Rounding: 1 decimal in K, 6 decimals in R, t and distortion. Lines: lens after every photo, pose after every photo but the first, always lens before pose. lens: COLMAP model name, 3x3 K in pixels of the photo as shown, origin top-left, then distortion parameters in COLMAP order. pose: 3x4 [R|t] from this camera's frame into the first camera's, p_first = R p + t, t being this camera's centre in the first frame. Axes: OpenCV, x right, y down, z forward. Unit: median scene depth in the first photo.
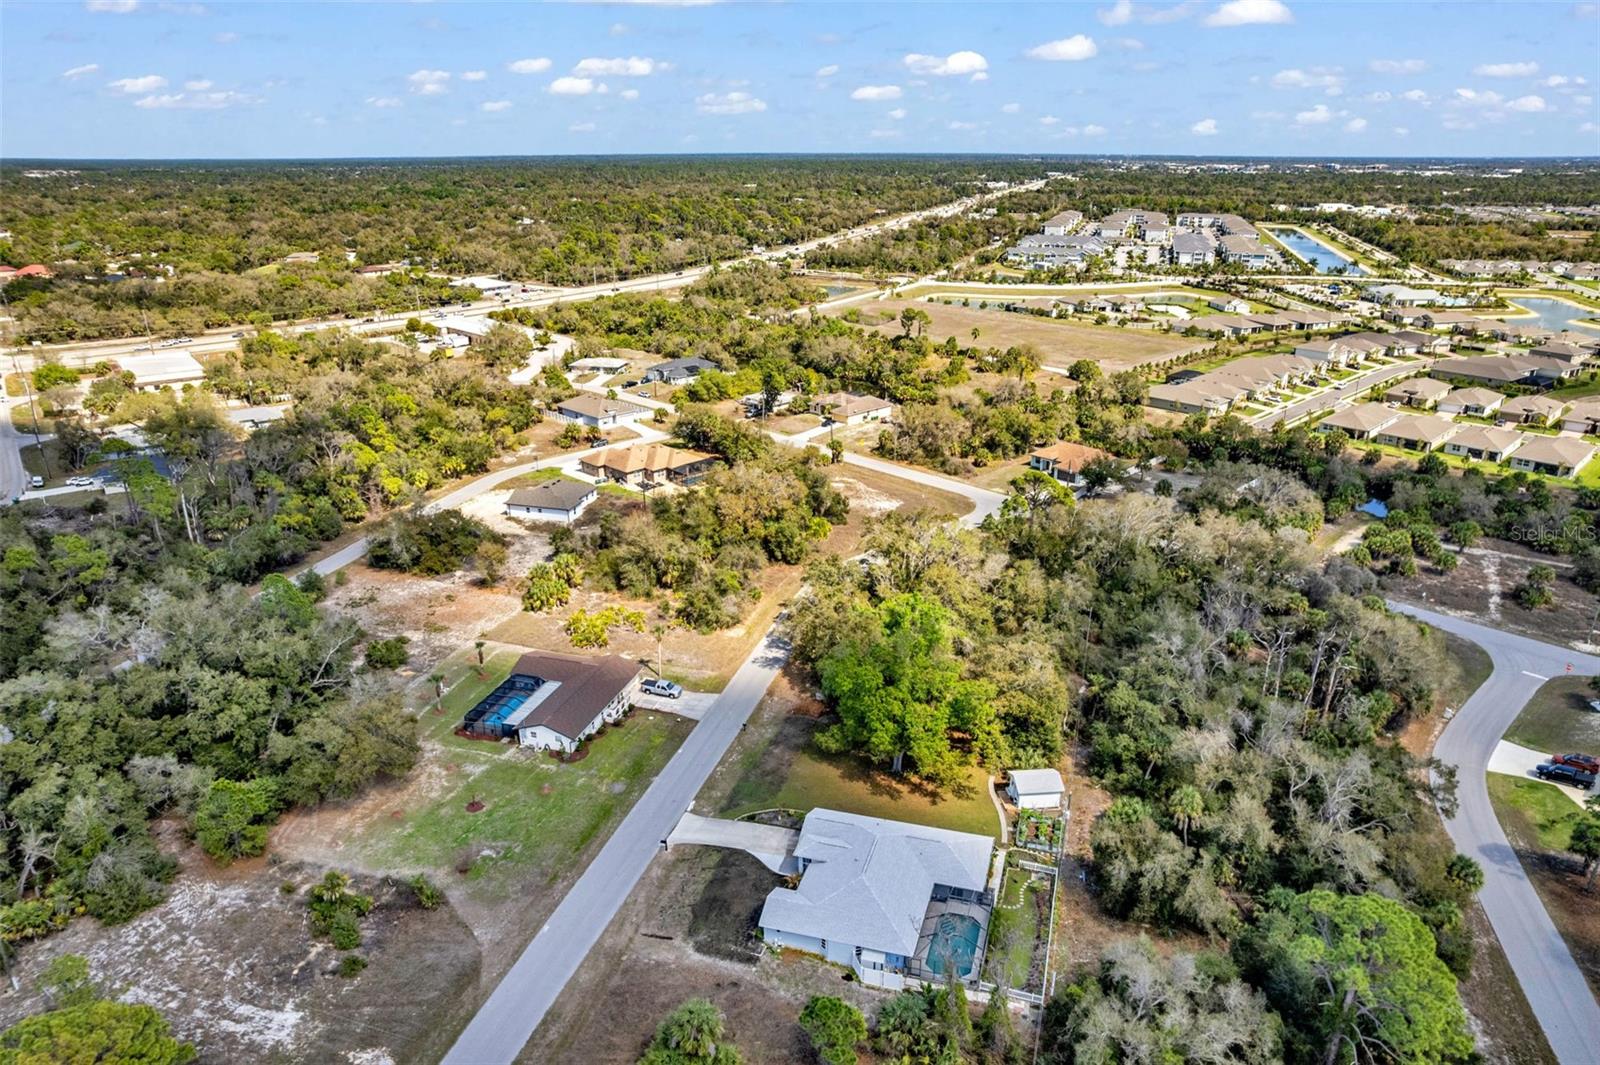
lens RADIAL K [[1061.3, 0, 796.5], [0, 1061.3, 462.2], [0, 0, 1]] dist [-0.085800, 0.059837]
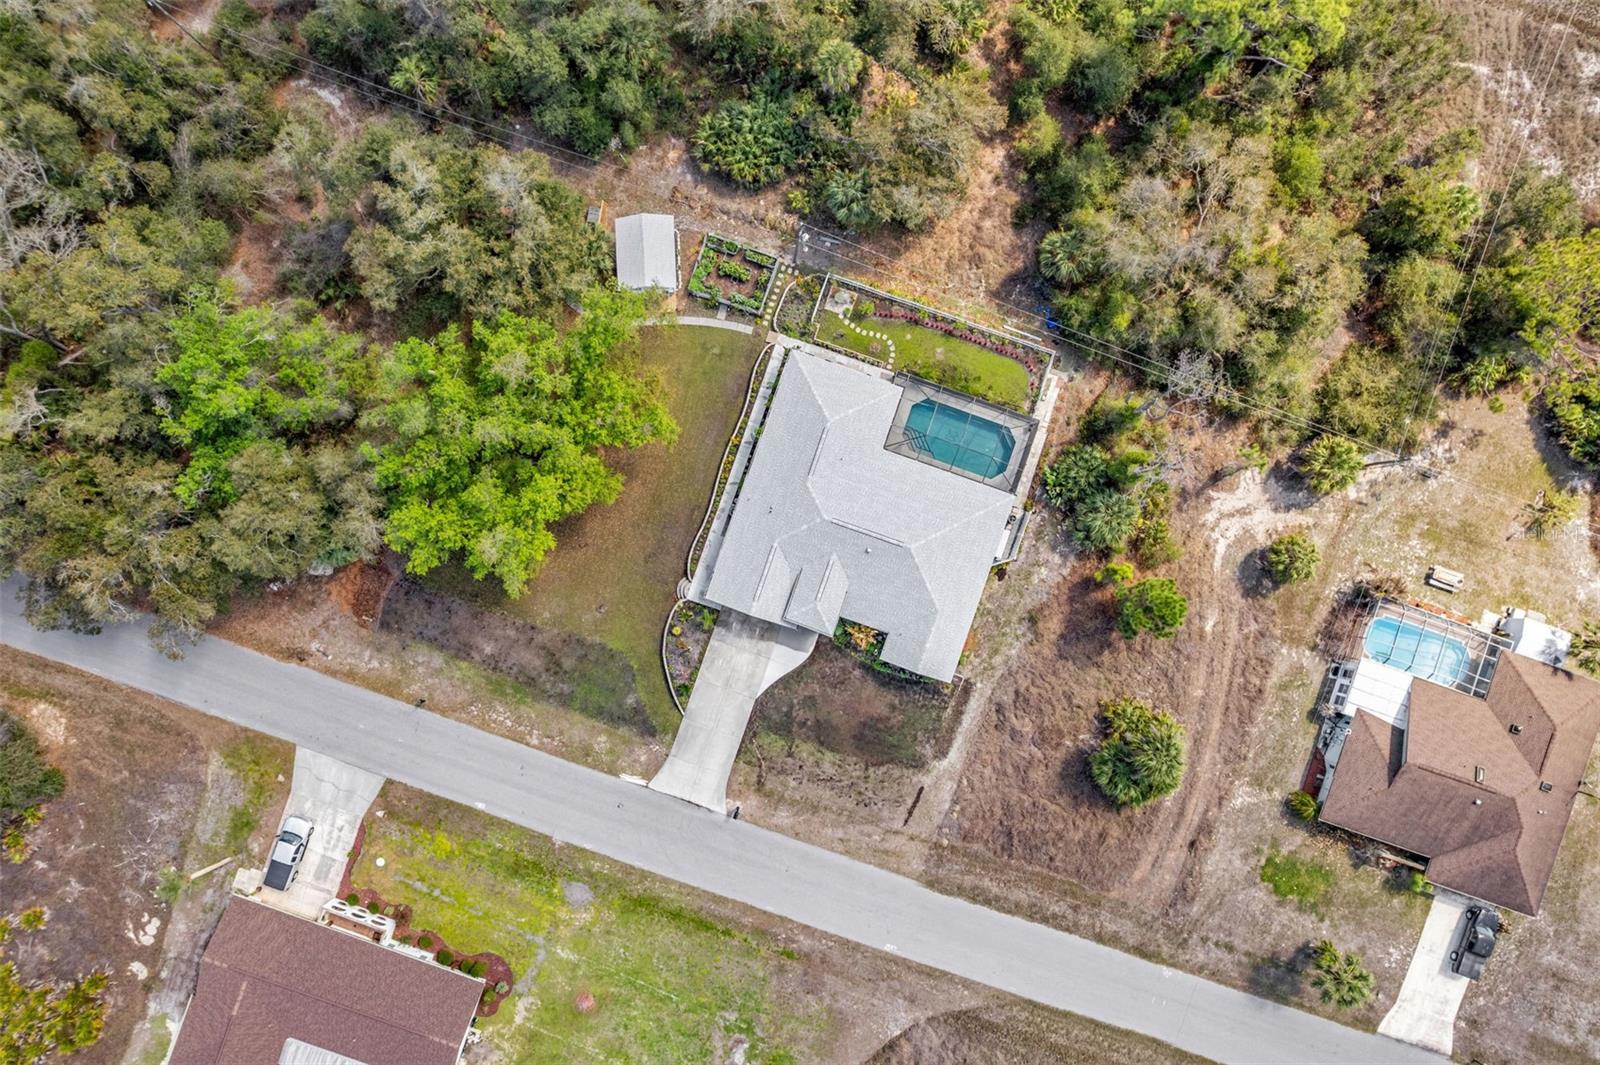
lens RADIAL K [[1031.2, 0, 812.5], [0, 1031.2, 550.1], [0, 0, 1]] dist [-0.073715, 0.062098]
pose [[0.037487, -0.999218, 0.012565, 0.046599], [0.280511, 0.022590, 0.959585, -0.306034], [-0.959118, -0.032447, 0.281139, 0.812760]]
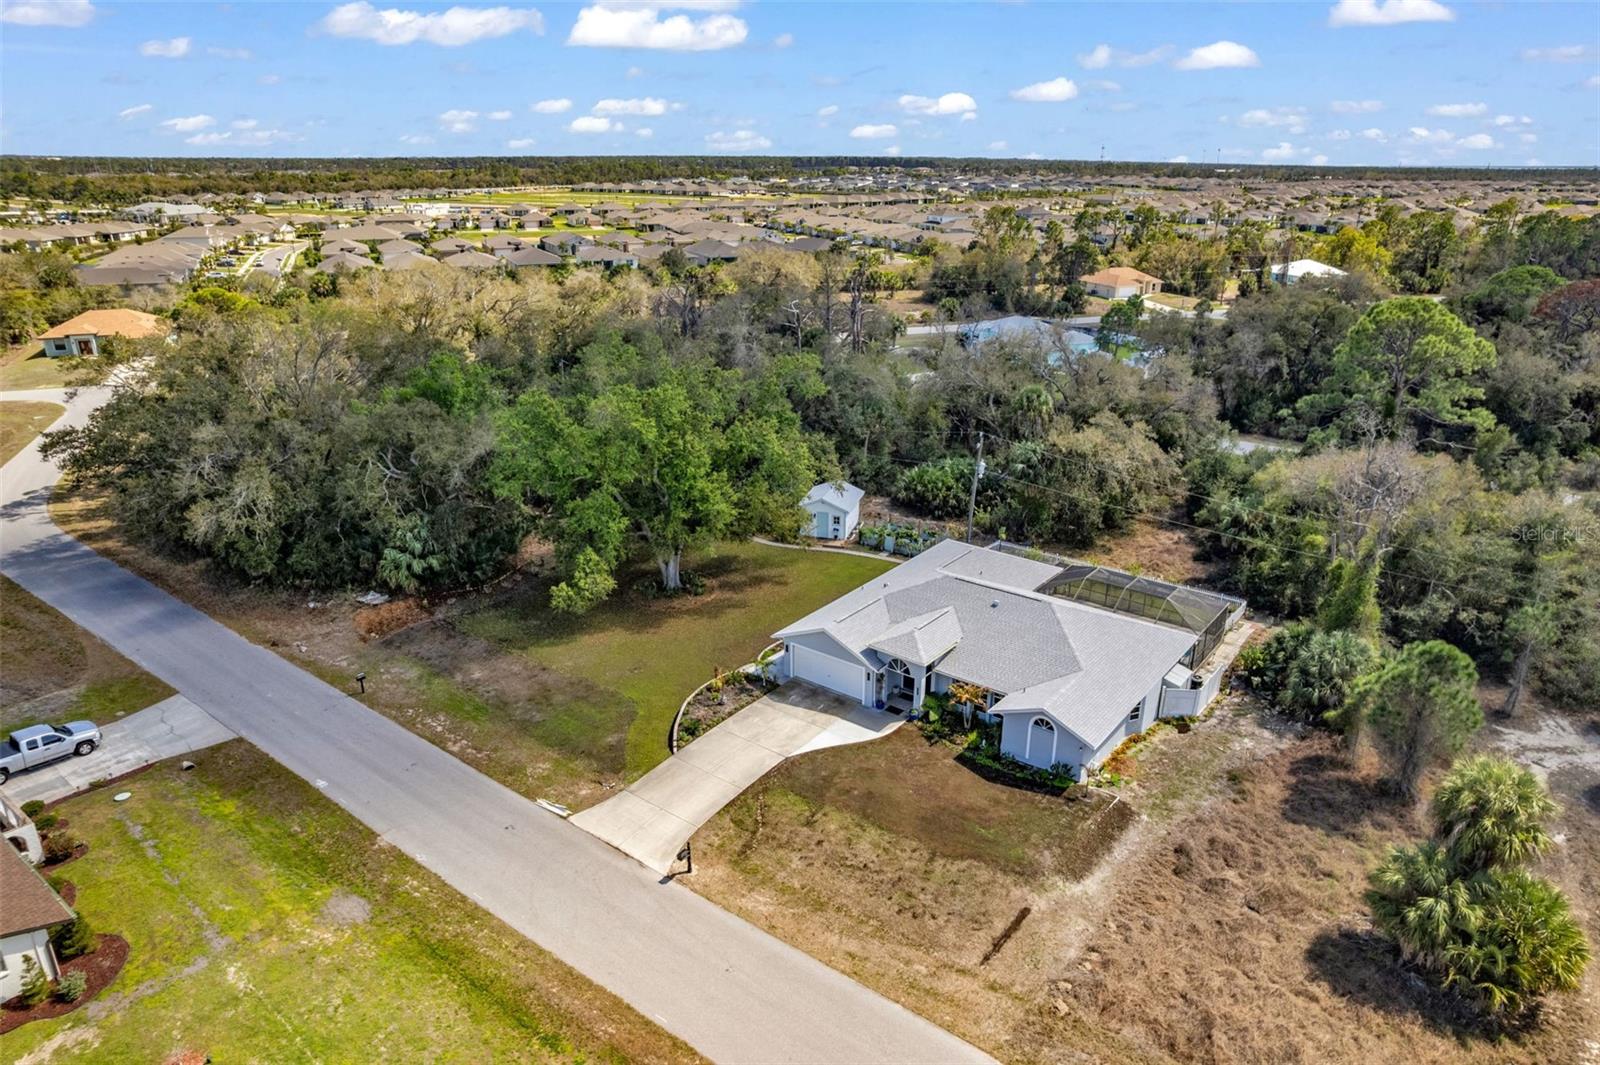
lens RADIAL K [[1031.2, 0, 812.5], [0, 1031.2, 550.1], [0, 0, 1]] dist [-0.073715, 0.062098]
pose [[0.348462, -0.332559, 0.876344, -0.433390], [0.264240, 0.931877, 0.248562, 0.184364], [-0.899306, 0.144951, 0.412598, 0.833276]]
